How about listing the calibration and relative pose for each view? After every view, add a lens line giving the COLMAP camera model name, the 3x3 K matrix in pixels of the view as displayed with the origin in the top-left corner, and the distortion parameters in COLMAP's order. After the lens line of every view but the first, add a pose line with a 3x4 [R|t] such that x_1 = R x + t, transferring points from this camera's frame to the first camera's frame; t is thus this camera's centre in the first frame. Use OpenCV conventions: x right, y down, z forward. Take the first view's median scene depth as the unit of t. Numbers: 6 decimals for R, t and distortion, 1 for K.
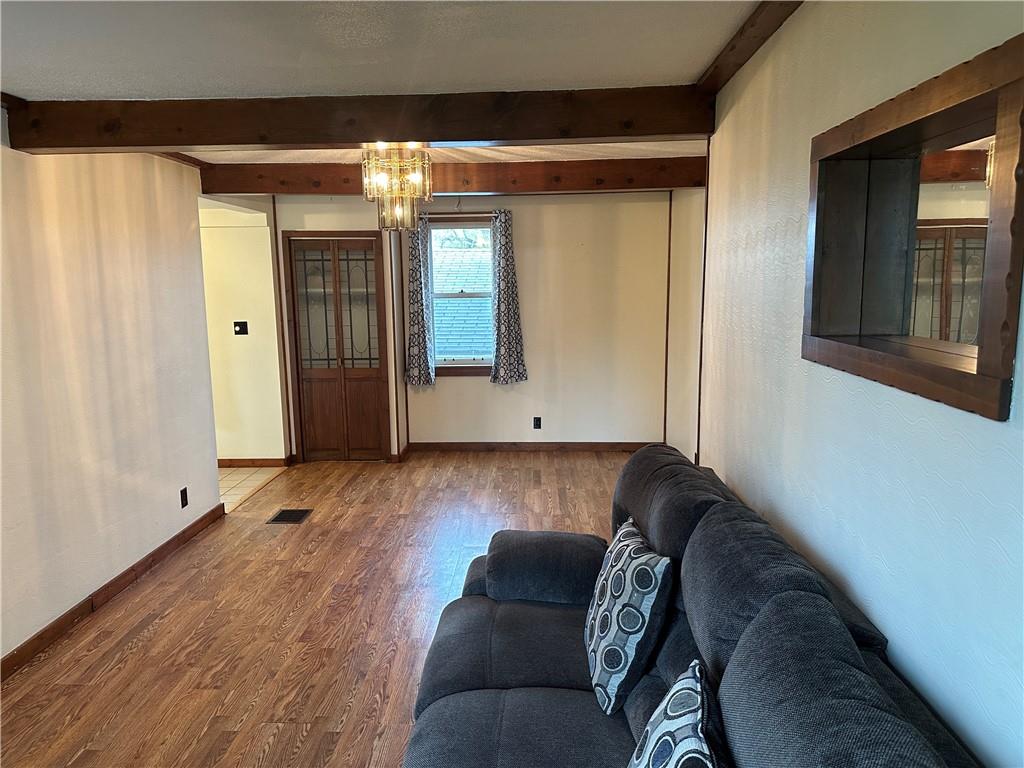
lens RADIAL K [[720.0, 0, 512.0], [0, 720.0, 384.0], [0, 0, 1]] dist [0.120147, -0.171200]
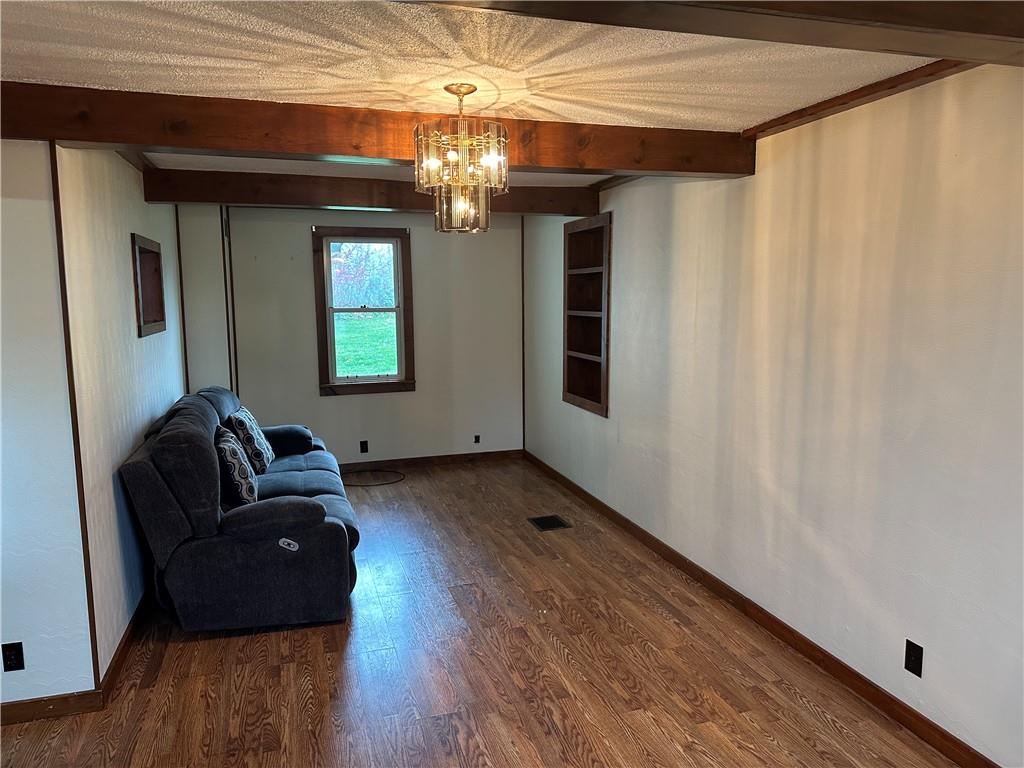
lens RADIAL K [[720.0, 0, 512.0], [0, 720.0, 384.0], [0, 0, 1]] dist [0.120147, -0.171200]
pose [[-0.943276, 0.062823, -0.326012, 0.046393], [-0.028679, 0.962847, 0.268521, -0.258429], [0.330768, 0.262639, -0.906429, 1.710902]]
